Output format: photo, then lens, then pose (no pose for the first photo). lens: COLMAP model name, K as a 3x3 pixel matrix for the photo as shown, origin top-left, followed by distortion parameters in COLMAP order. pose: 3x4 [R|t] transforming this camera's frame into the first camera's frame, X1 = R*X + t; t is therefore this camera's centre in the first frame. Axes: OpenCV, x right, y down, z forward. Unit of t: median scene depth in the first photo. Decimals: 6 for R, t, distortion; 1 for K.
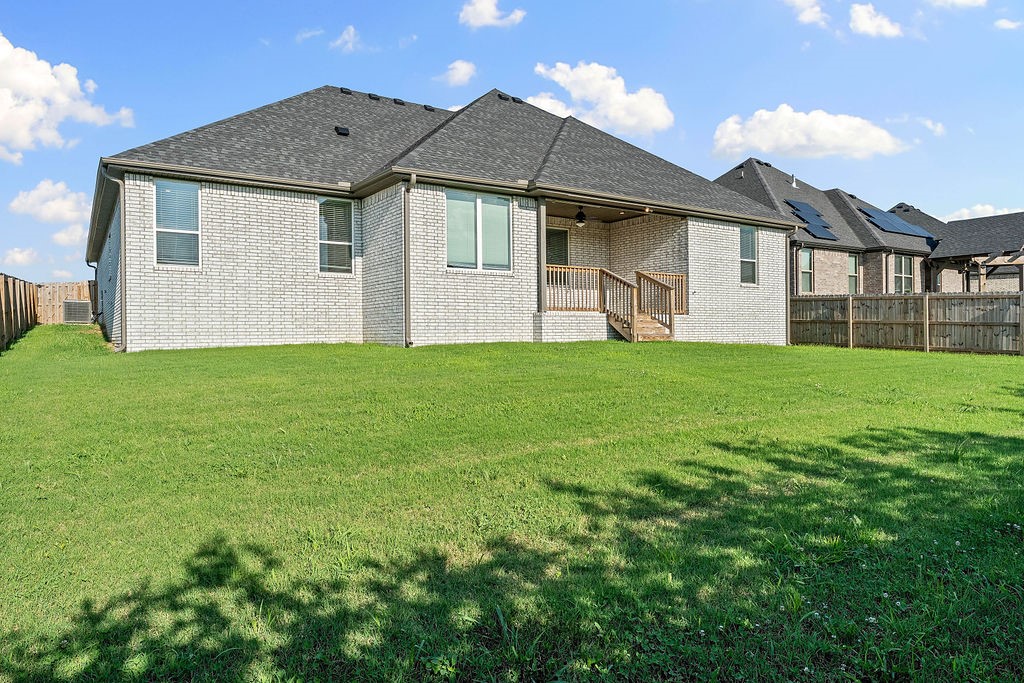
lens RADIAL K [[649.5, 0, 508.6], [0, 649.5, 338.6], [0, 0, 1]] dist [0.008221, 0.000640]
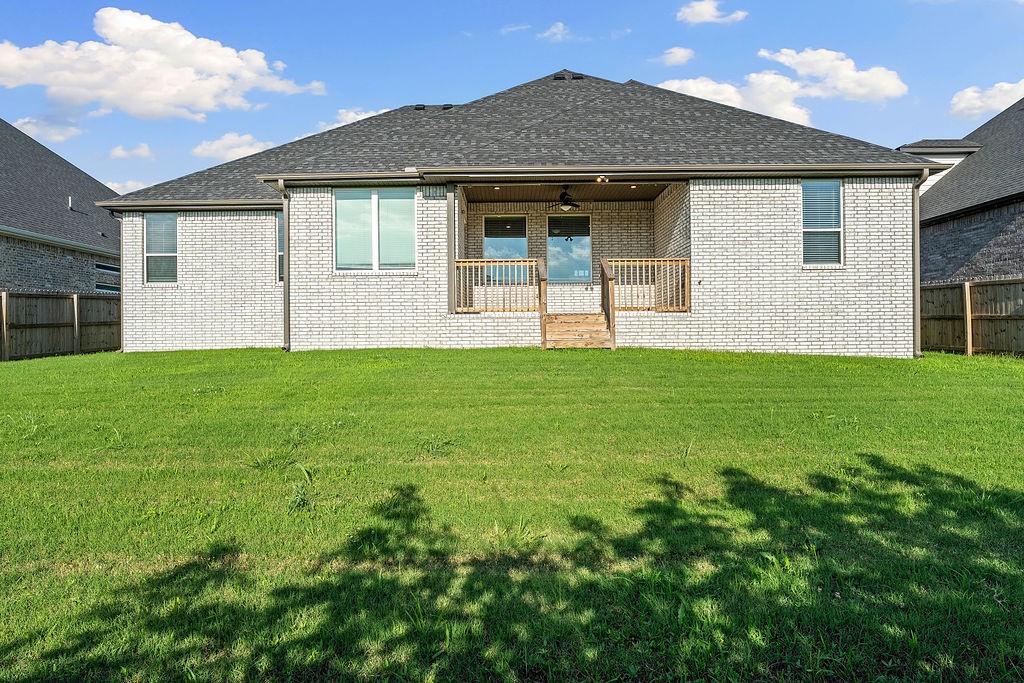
lens RADIAL K [[608.1, 0, 508.9], [0, 608.1, 338.0], [0, 0, 1]] dist [0.003970, 0.000213]
pose [[0.826145, 0.000313, -0.563457, 0.561530], [-0.002375, 0.999993, -0.002927, -0.006191], [0.563452, 0.003756, 0.826140, 0.356171]]
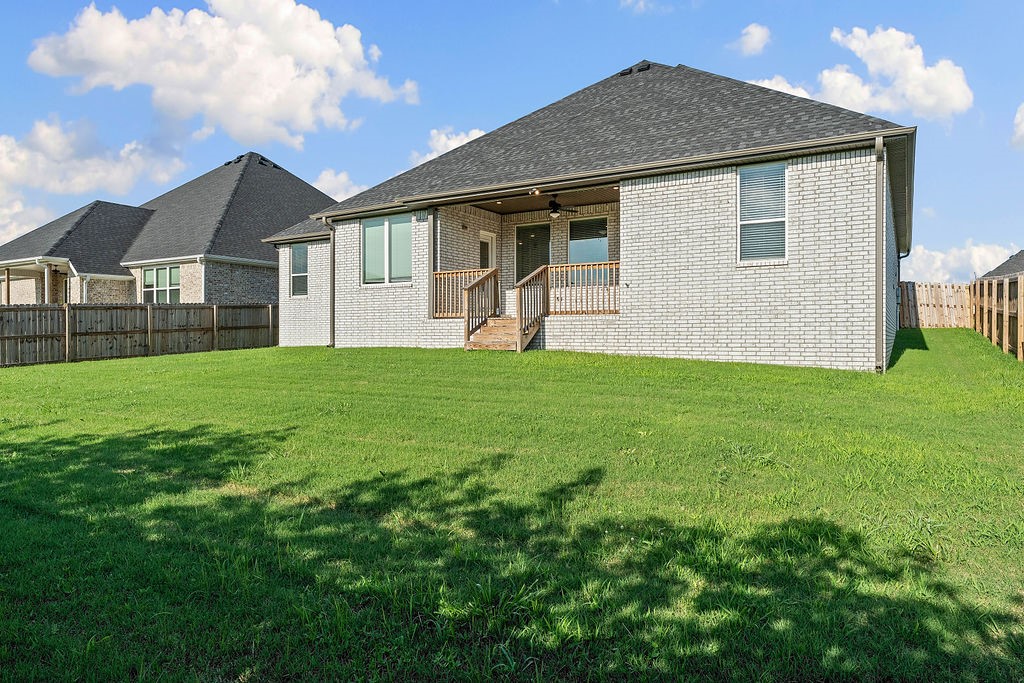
lens RADIAL K [[649.5, 0, 510.9], [0, 649.5, 341.8], [0, 0, 1]] dist [0.008221, 0.000640]
pose [[0.424193, 0.015805, -0.905434, 1.004245], [-0.008350, 0.999873, 0.013542, -0.019089], [0.905533, 0.001816, 0.424271, 0.658358]]
